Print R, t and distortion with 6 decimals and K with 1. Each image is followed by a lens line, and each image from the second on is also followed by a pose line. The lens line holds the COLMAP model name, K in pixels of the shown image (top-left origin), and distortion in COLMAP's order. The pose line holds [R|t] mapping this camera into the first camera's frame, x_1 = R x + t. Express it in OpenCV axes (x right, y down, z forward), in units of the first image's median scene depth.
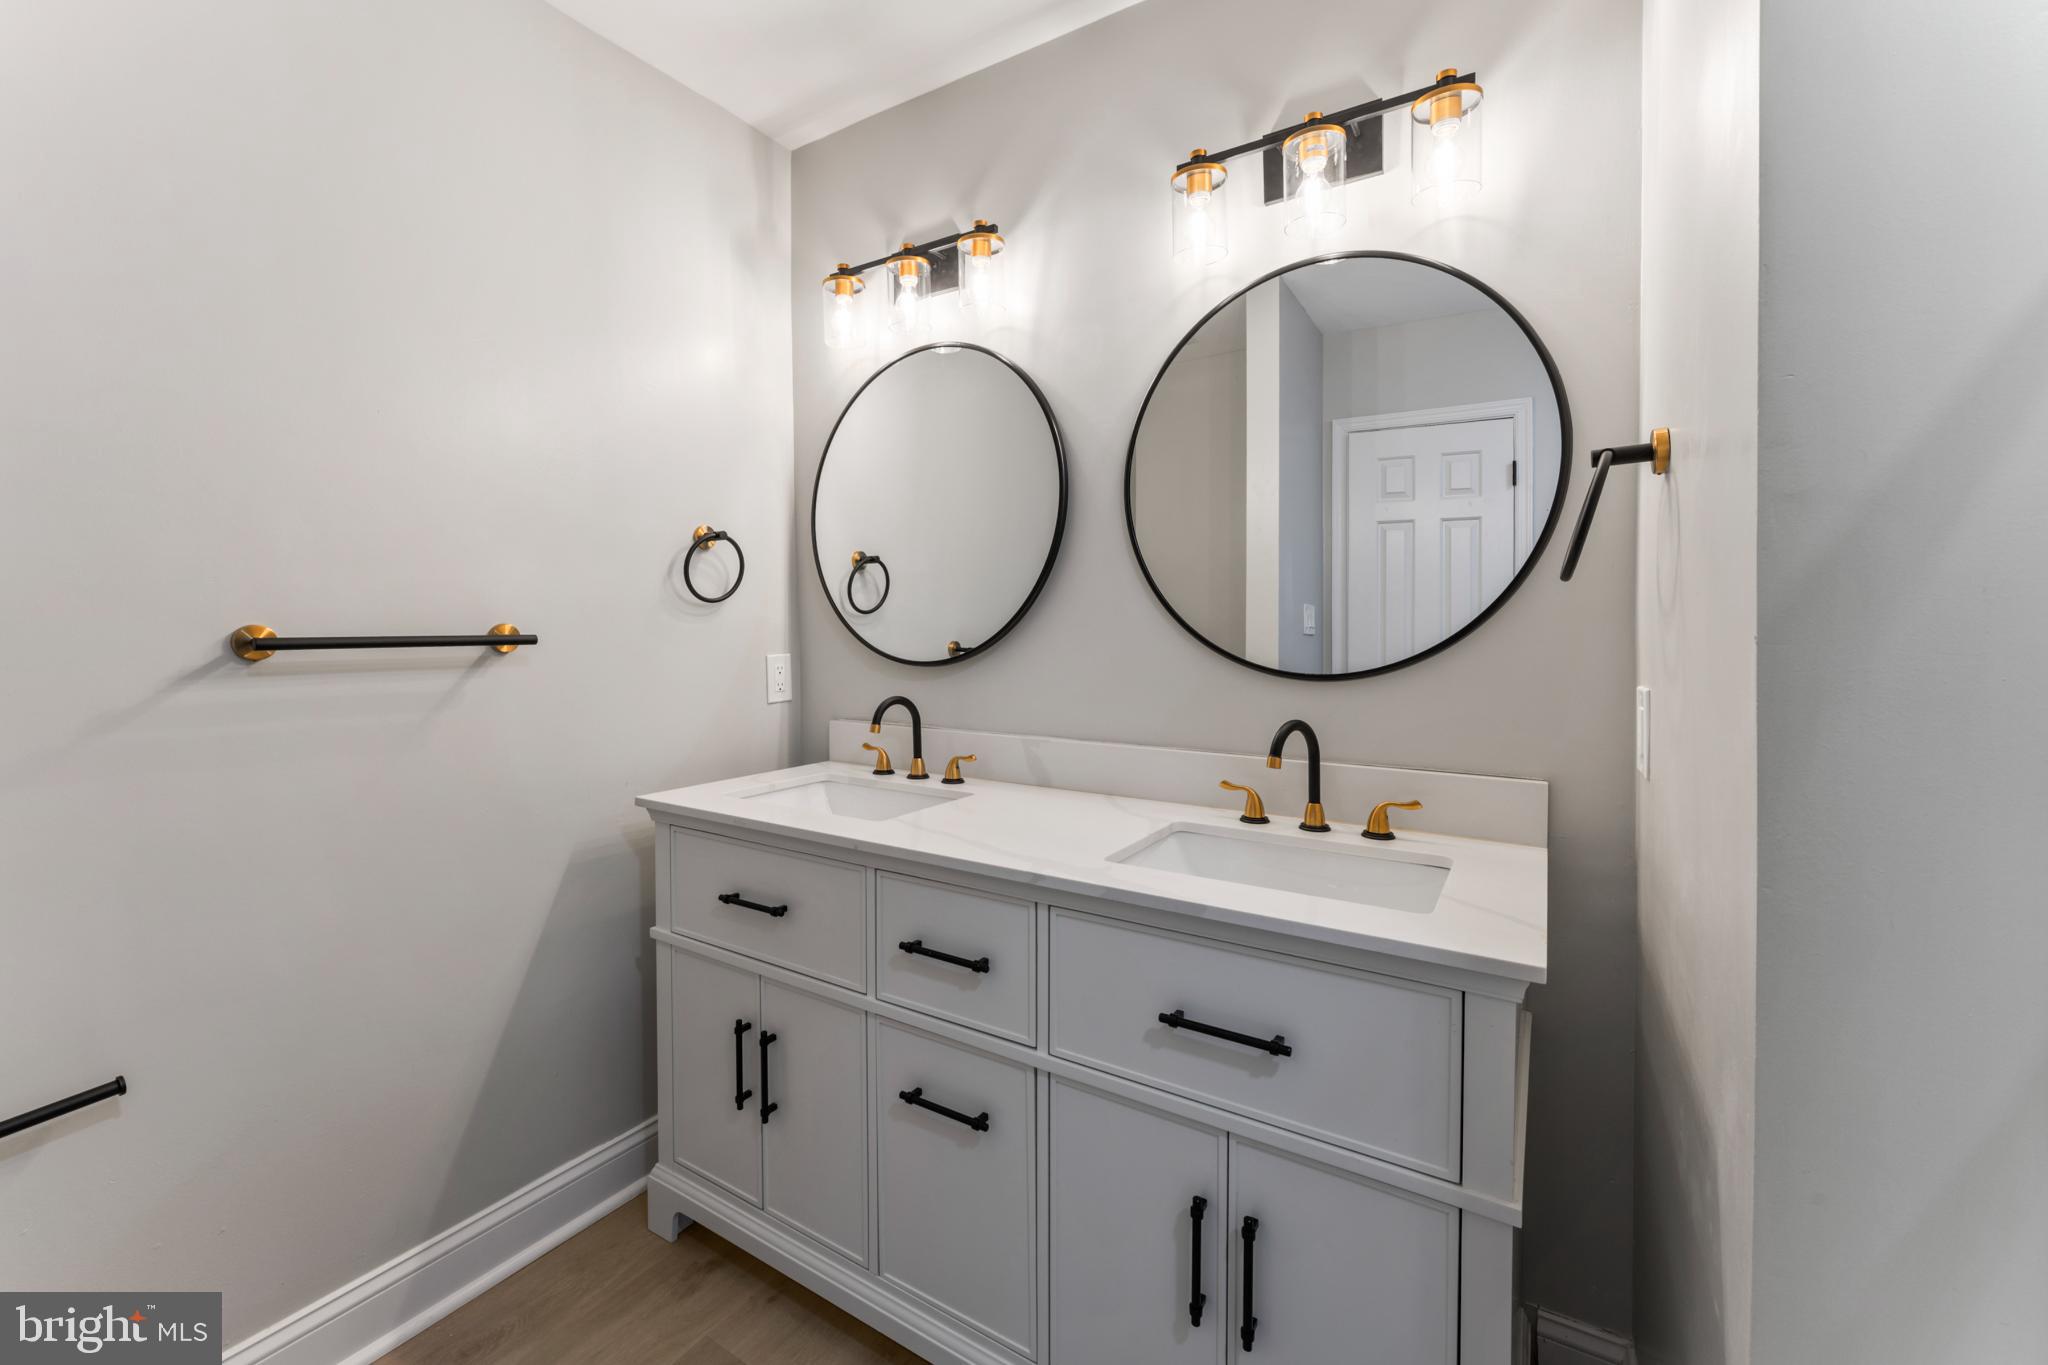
lens RADIAL K [[837.6, 0, 1020.0], [0, 837.6, 649.6], [0, 0, 1]] dist [0.002984, -0.000047]
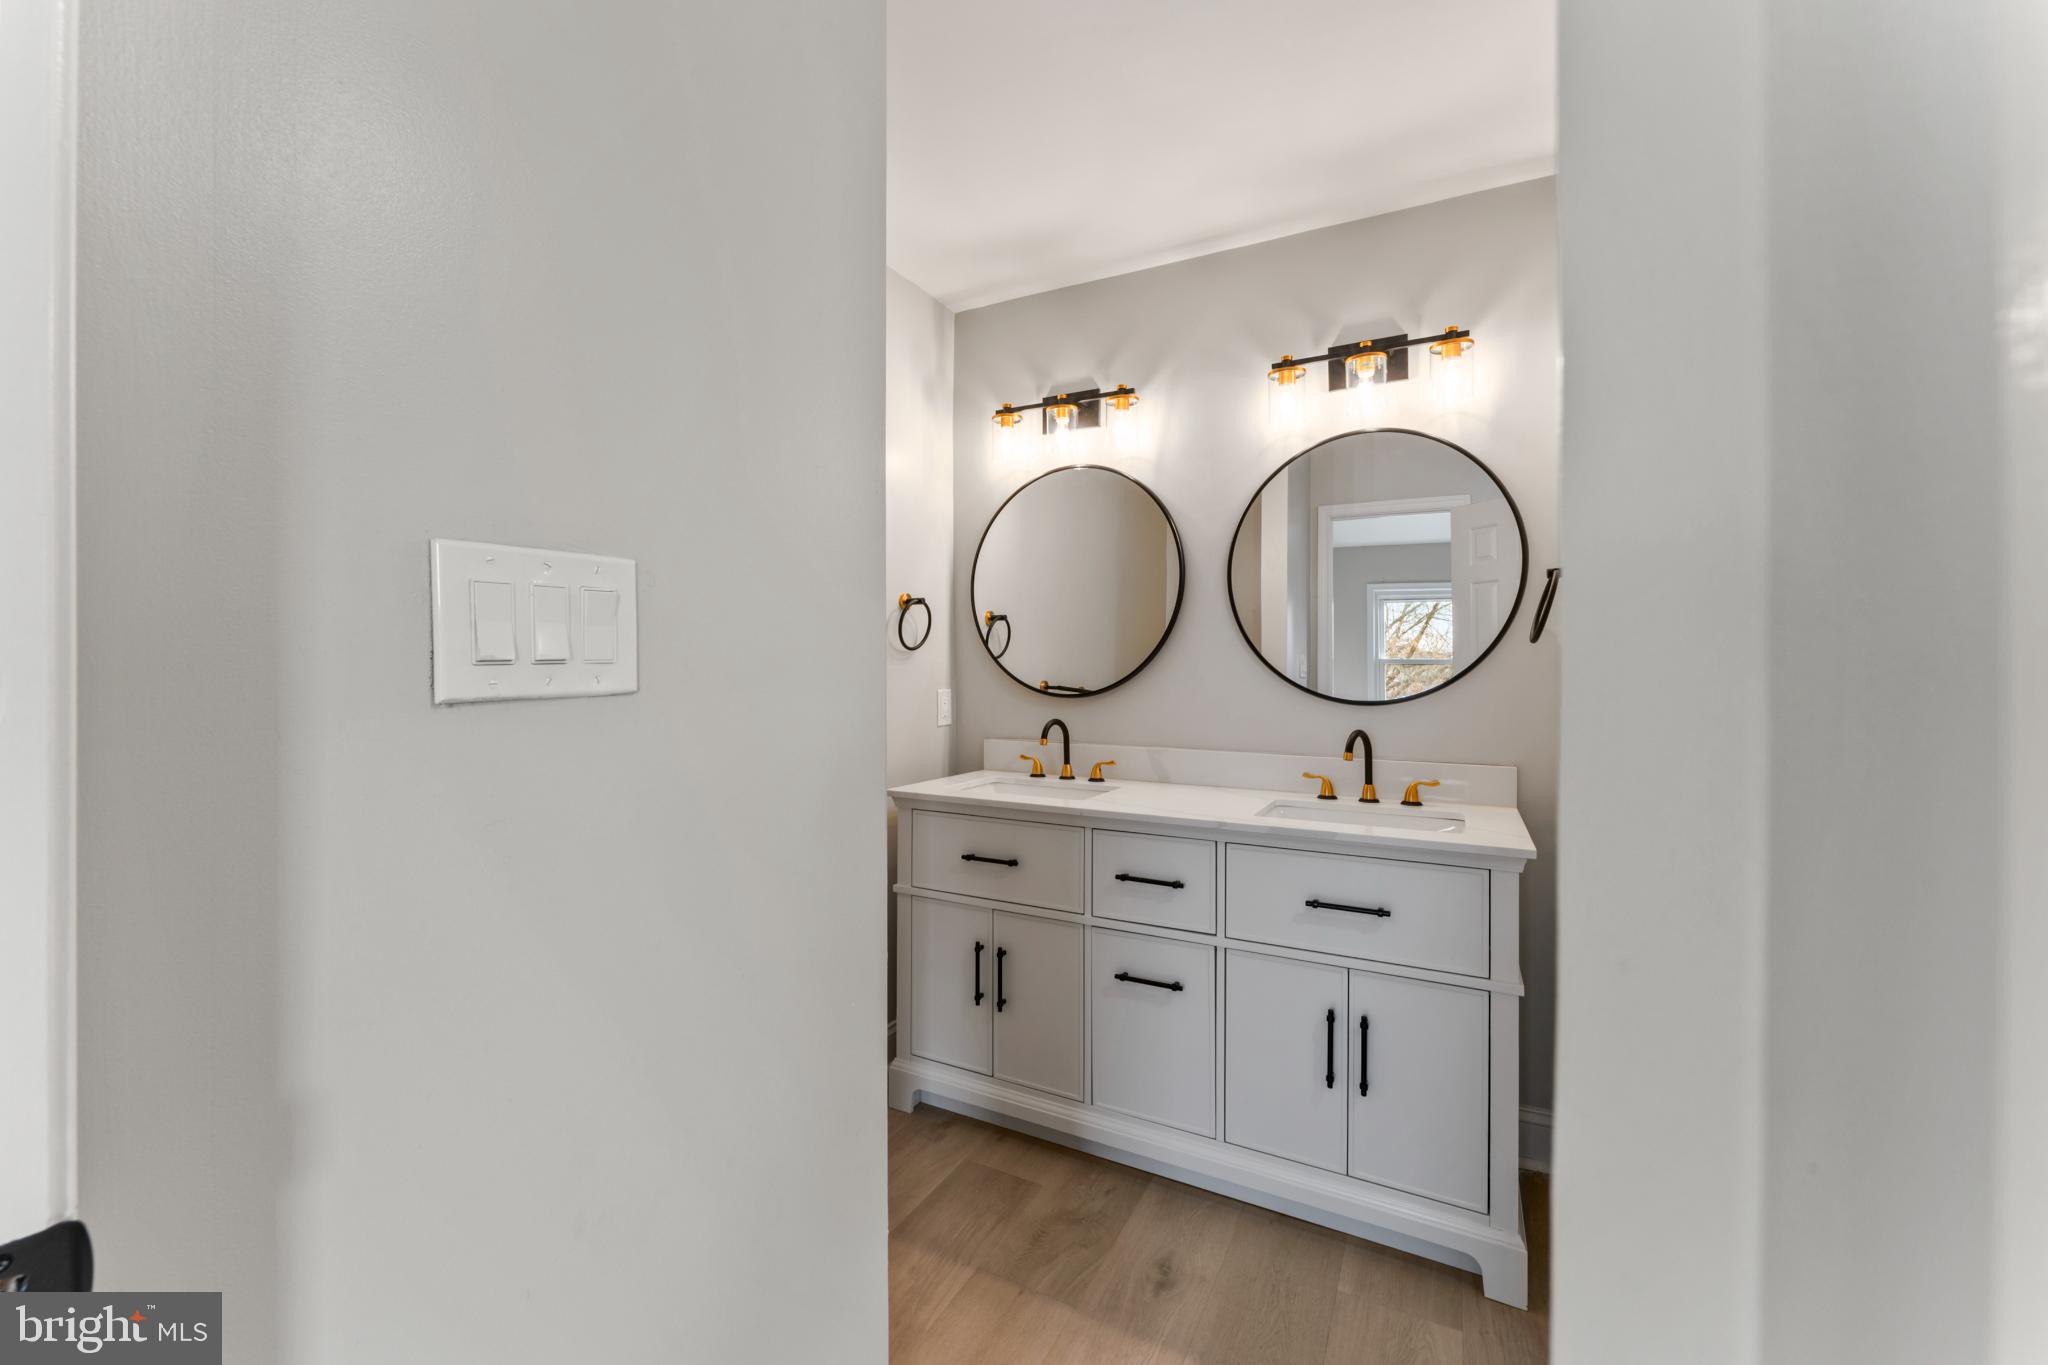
lens RADIAL K [[837.6, 0, 1014.7], [0, 837.6, 669.2], [0, 0, 1]] dist [0.002984, -0.000047]
pose [[0.996737, 0.004659, 0.080586, -0.387097], [-0.002191, 0.999526, -0.030697, 0.019190], [-0.080691, 0.030421, 0.996275, -0.443248]]
